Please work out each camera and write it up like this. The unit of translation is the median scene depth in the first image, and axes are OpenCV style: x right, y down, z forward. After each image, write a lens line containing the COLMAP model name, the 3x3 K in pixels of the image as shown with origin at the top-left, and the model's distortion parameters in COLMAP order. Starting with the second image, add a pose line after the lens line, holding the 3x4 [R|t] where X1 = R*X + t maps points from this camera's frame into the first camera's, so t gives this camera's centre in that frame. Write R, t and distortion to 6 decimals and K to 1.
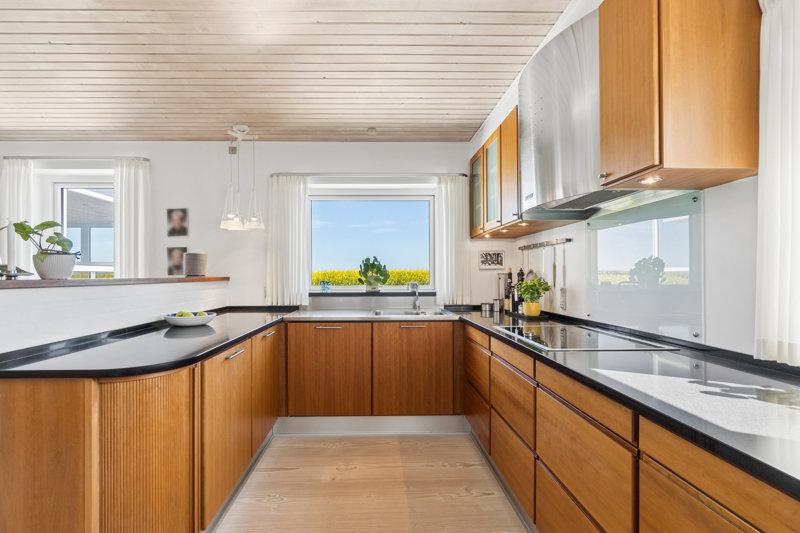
lens RADIAL K [[391.6, 0, 397.7], [0, 391.6, 268.8], [0, 0, 1]] dist [-0.000950, -0.000936]
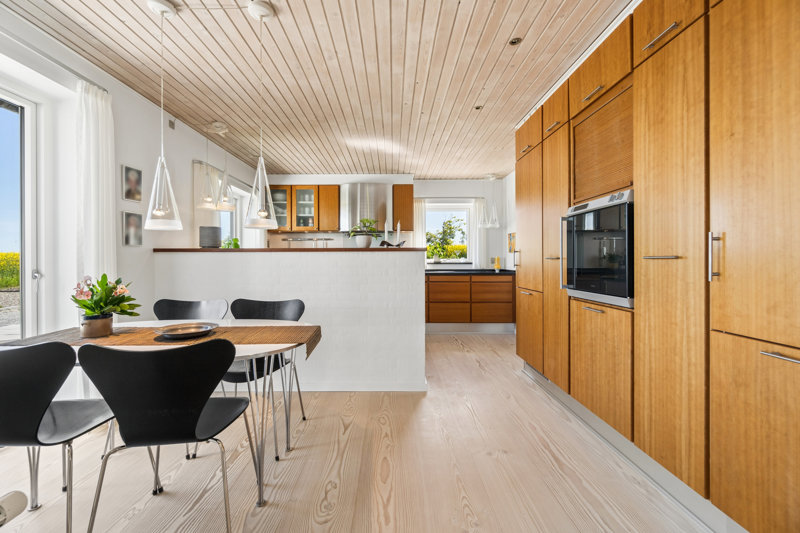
lens RADIAL K [[347.2, 0, 399.6], [0, 347.2, 261.9], [0, 0, 1]] dist [0.000422, 0.000068]
pose [[0.000152, -0.002076, 0.999998, -1.463236], [-0.004078, 0.999990, 0.002076, 0.054204], [-0.999992, -0.004078, 0.000144, 0.451443]]
